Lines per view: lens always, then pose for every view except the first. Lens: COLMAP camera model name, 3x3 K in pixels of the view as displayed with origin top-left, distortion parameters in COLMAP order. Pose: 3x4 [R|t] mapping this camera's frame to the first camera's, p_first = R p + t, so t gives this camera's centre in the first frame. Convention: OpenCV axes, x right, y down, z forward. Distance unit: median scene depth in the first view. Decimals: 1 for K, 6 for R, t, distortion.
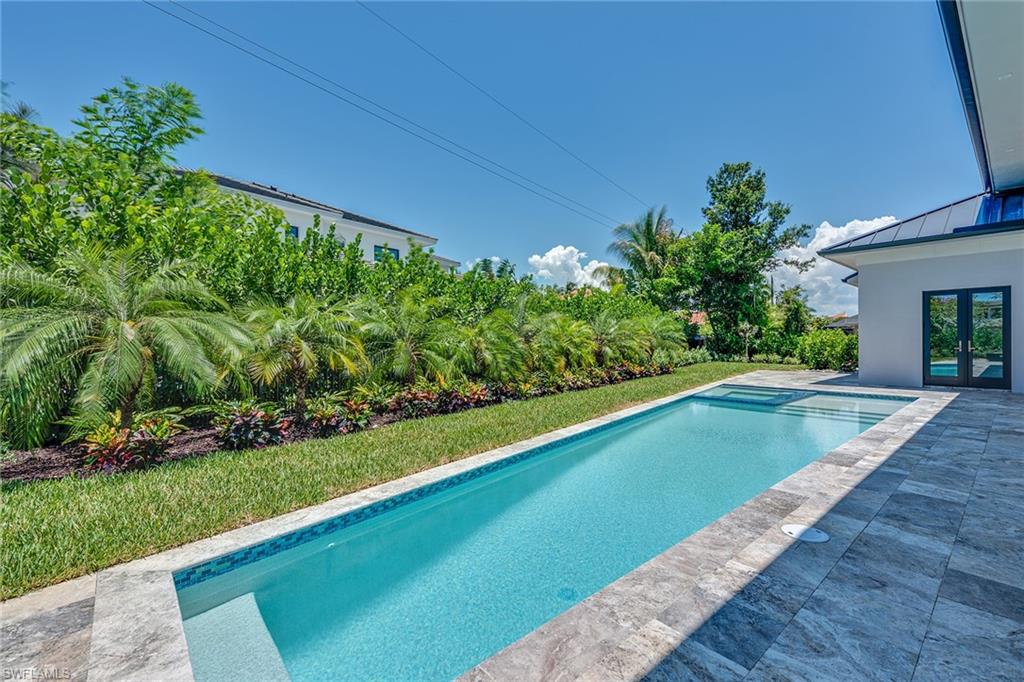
lens RADIAL K [[448.1, 0, 513.9], [0, 448.1, 340.0], [0, 0, 1]] dist [0.000497, -0.000191]
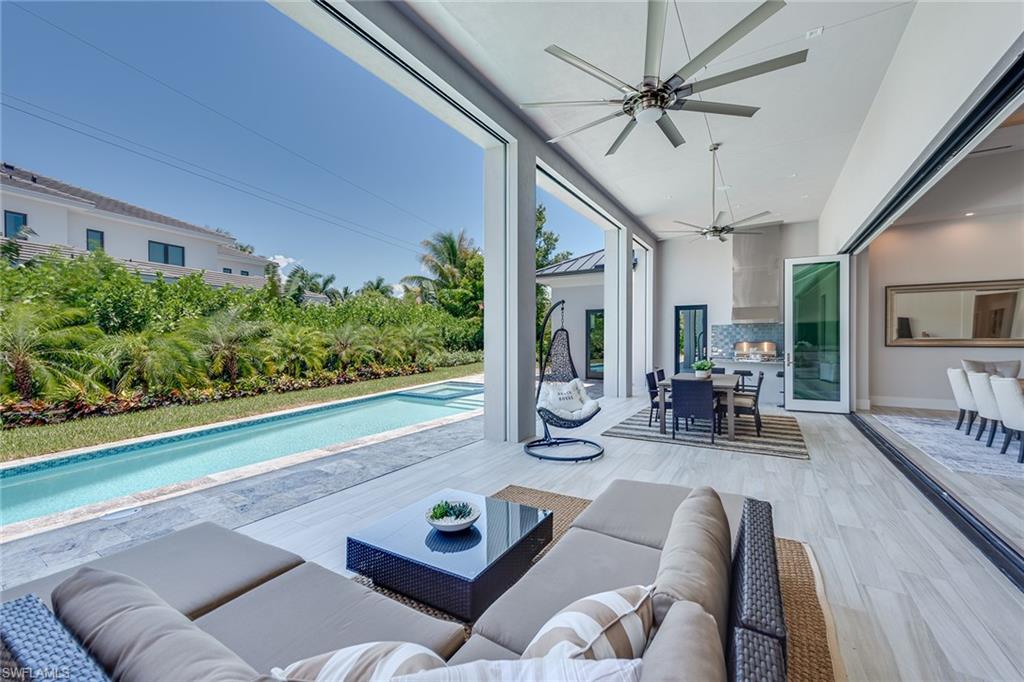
lens RADIAL K [[406.7, 0, 521.9], [0, 406.7, 342.2], [0, 0, 1]] dist [-0.001519, -0.000164]
pose [[0.951426, 0.003152, 0.307860, 1.117724], [-0.005438, 0.999964, 0.006568, -0.057655], [-0.307828, -0.007923, 0.951409, -0.366718]]
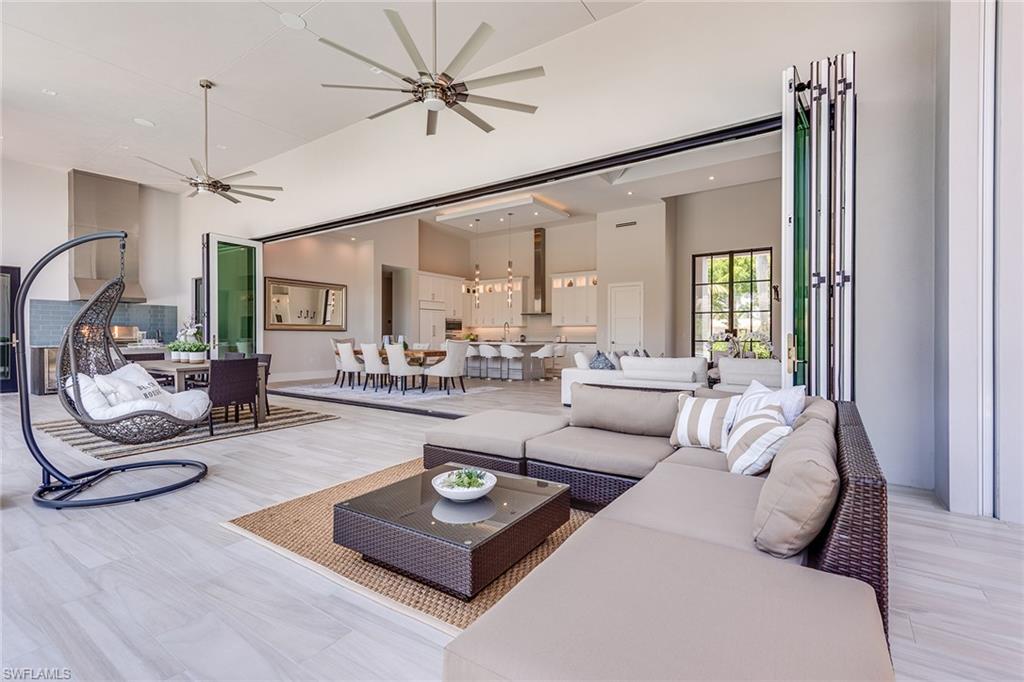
lens RADIAL K [[448.1, 0, 521.6], [0, 448.1, 338.6], [0, 0, 1]] dist [0.000497, -0.000191]
pose [[-0.263394, -0.003701, 0.964681, -1.903046], [0.000625, 0.999992, 0.004007, 0.382560], [-0.964688, 0.001658, -0.263389, 3.858759]]
